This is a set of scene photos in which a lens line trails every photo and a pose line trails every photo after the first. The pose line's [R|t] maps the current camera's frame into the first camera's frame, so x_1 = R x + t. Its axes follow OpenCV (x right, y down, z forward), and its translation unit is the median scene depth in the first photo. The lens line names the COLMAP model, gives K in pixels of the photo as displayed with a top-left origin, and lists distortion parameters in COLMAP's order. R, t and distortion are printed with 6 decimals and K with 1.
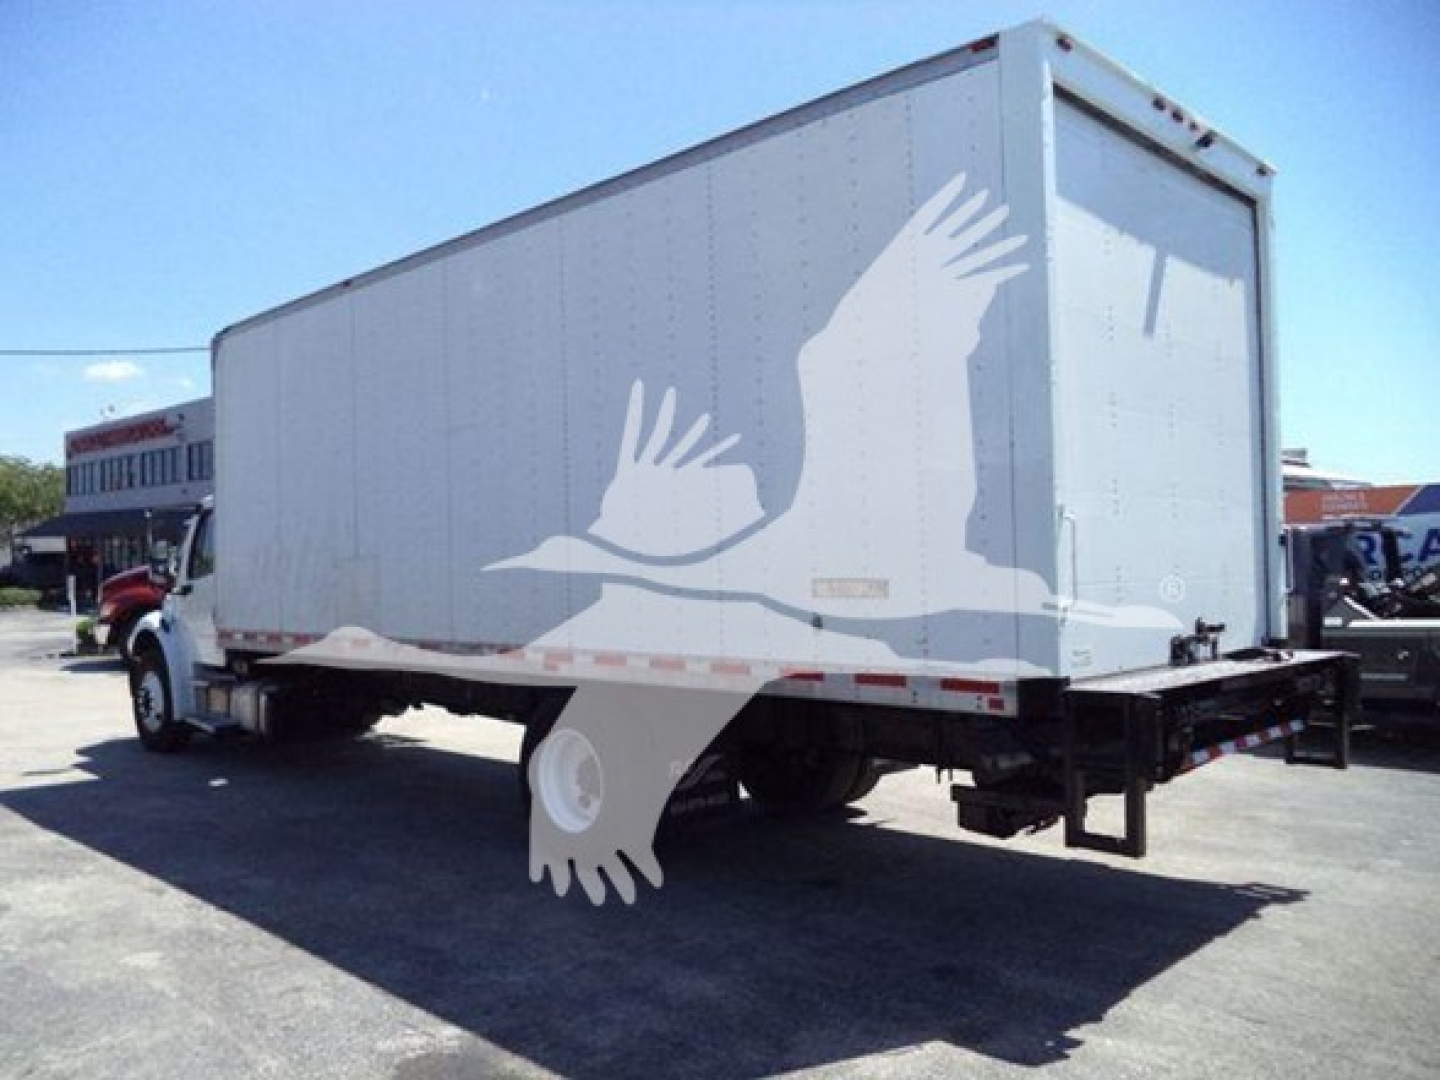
lens RADIAL K [[1171.4, 0, 737.4], [0, 1171.4, 535.1], [0, 0, 1]] dist [-0.024552, 0.001163]
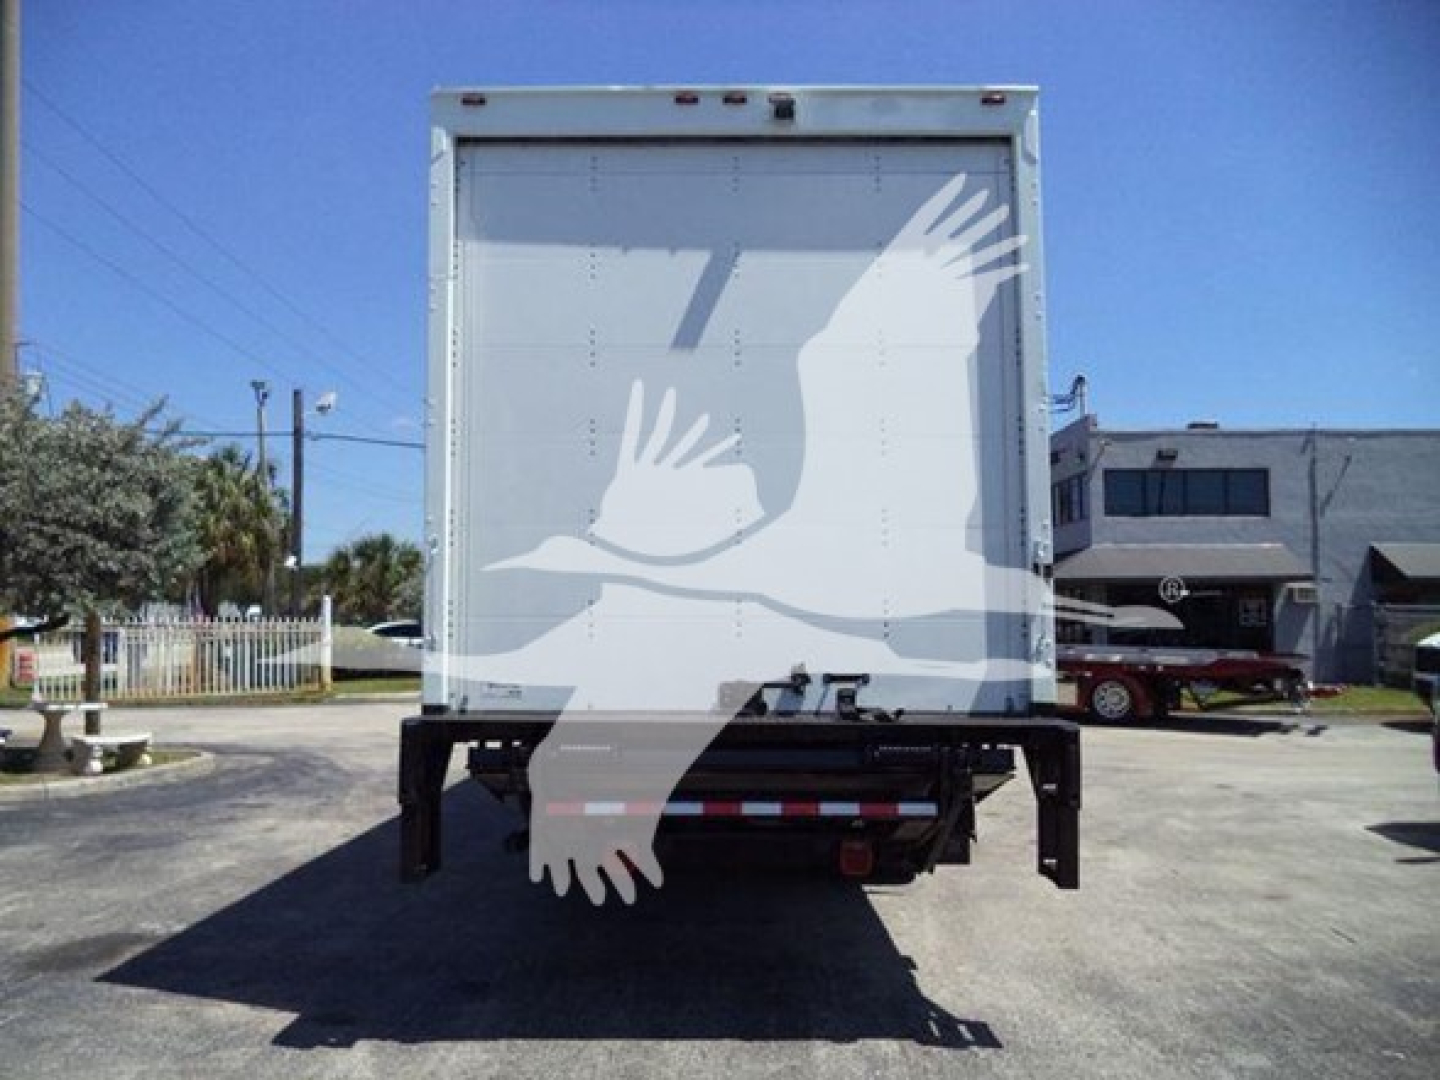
lens RADIAL K [[1171.4, 0, 737.4], [0, 1171.4, 535.1], [0, 0, 1]] dist [-0.024552, 0.001163]
pose [[0.689803, -0.049087, -0.722331, 1.107826], [0.008611, 0.998185, -0.059610, 0.031976], [0.723945, 0.034900, 0.688974, 0.429329]]
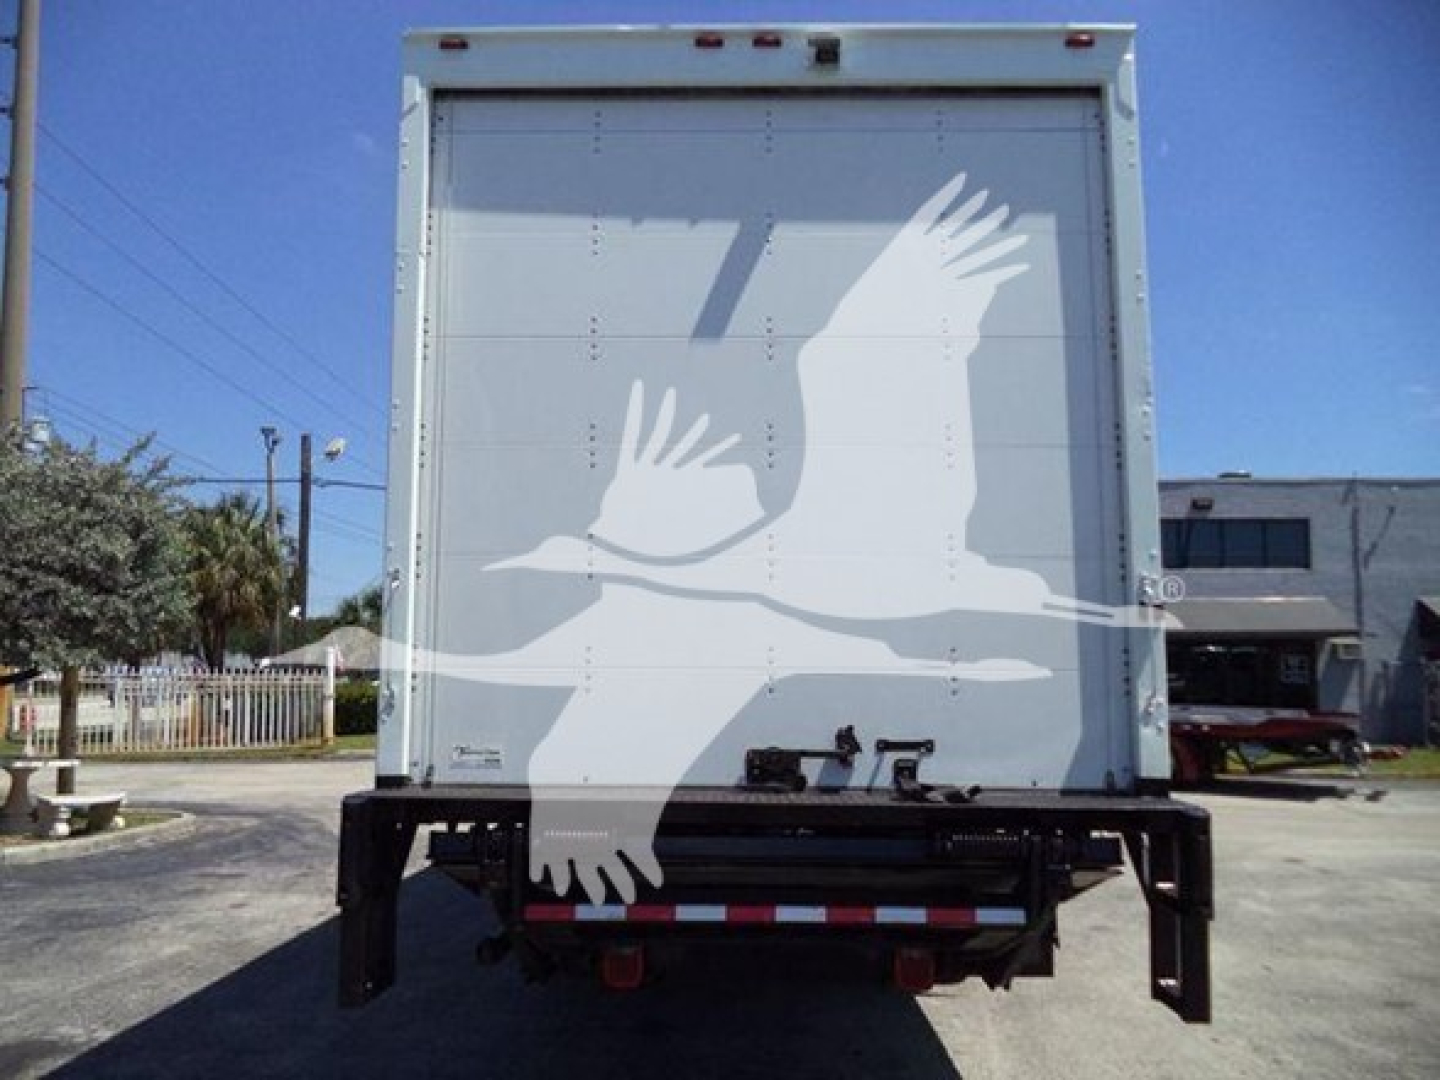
lens RADIAL K [[1171.4, 0, 737.4], [0, 1171.4, 535.1], [0, 0, 1]] dist [-0.024552, 0.001163]
pose [[0.679975, -0.080093, -0.728848, 0.966065], [0.003432, 0.994353, -0.106067, 0.036279], [0.733227, 0.069621, 0.676410, 0.549959]]
